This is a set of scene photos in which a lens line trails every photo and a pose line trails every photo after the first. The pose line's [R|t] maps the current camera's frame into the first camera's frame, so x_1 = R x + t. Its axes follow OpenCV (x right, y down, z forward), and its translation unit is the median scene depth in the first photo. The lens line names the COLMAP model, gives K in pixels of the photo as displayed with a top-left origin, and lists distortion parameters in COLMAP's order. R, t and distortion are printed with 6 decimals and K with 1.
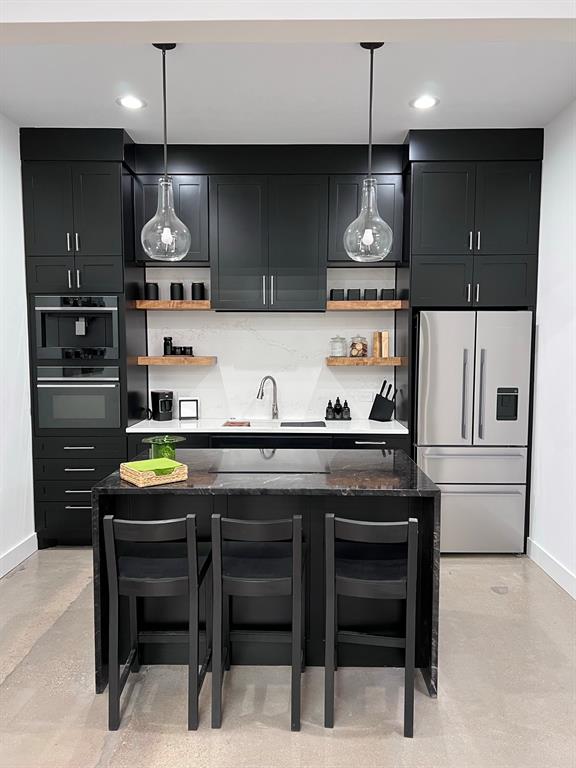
lens RADIAL K [[575.9, 0, 292.0], [0, 575.9, 387.7], [0, 0, 1]] dist [0.042028, -0.003854]
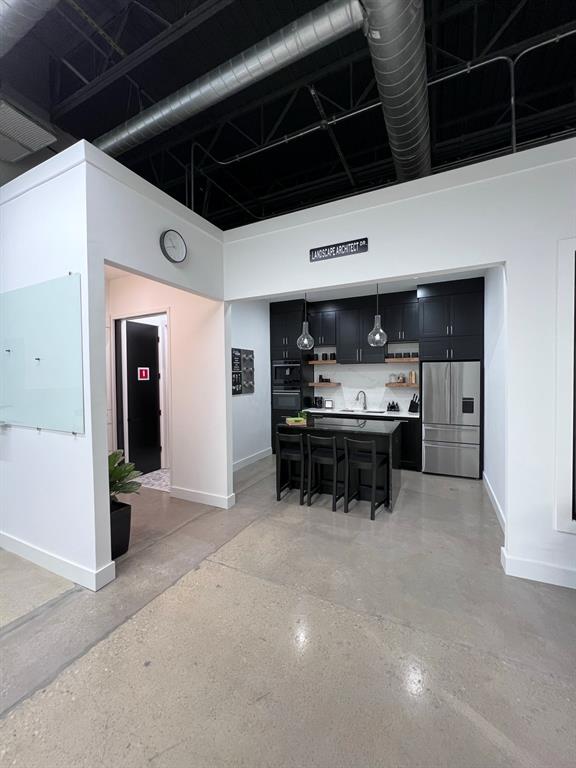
lens RADIAL K [[306.8, 0, 287.6], [0, 306.8, 379.9], [0, 0, 1]] dist [0.000194, 0.000057]
pose [[0.900491, -0.003387, -0.434861, 0.239768], [-0.023837, 0.998082, -0.057134, 0.013355], [0.434221, 0.061814, 0.898683, -0.264227]]
